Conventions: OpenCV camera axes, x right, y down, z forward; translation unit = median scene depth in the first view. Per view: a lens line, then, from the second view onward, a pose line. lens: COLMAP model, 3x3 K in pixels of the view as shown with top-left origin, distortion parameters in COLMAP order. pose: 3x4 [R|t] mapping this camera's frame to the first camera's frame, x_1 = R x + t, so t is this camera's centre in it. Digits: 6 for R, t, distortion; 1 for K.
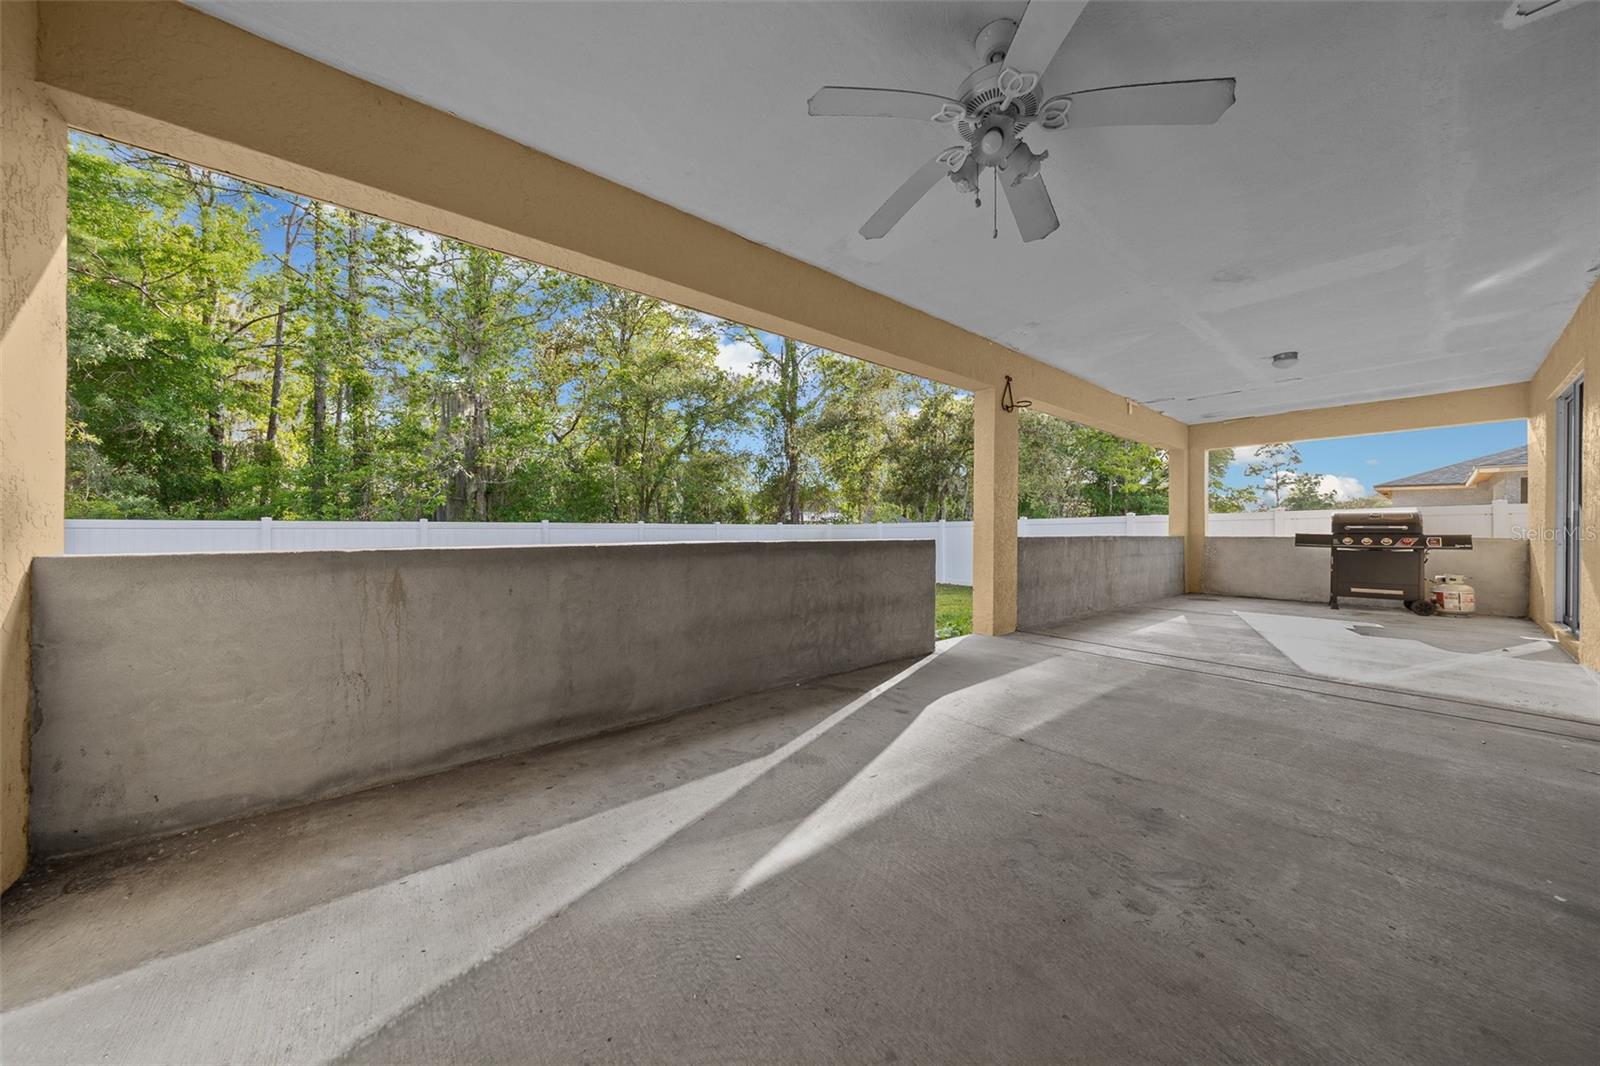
lens RADIAL K [[512.4, 0, 800.0], [0, 512.4, 533.0], [0, 0, 1]] dist [0.000008, -0.000004]
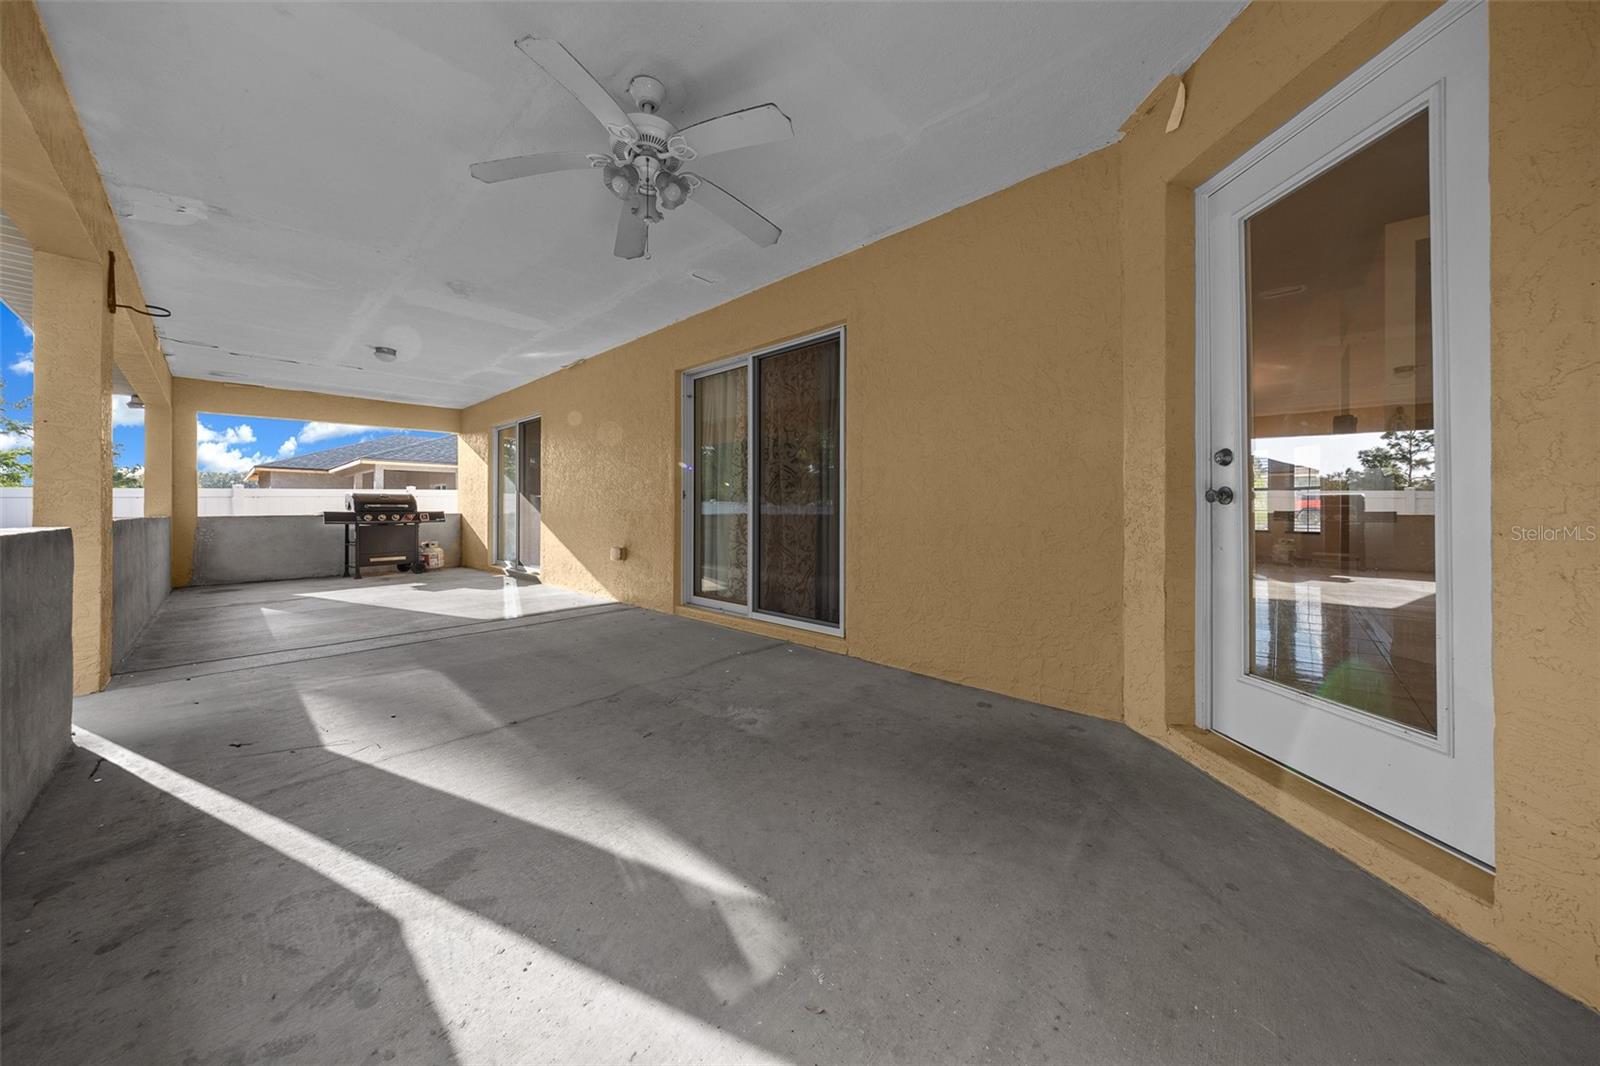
lens RADIAL K [[524.9, 0, 797.6], [0, 524.9, 508.8], [0, 0, 1]] dist [-0.000329, -0.000011]
pose [[-0.140151, -0.002295, 0.990128, -0.242616], [0.008251, 0.999960, 0.003486, -0.000586], [-0.990096, 0.008659, -0.140126, 0.232770]]
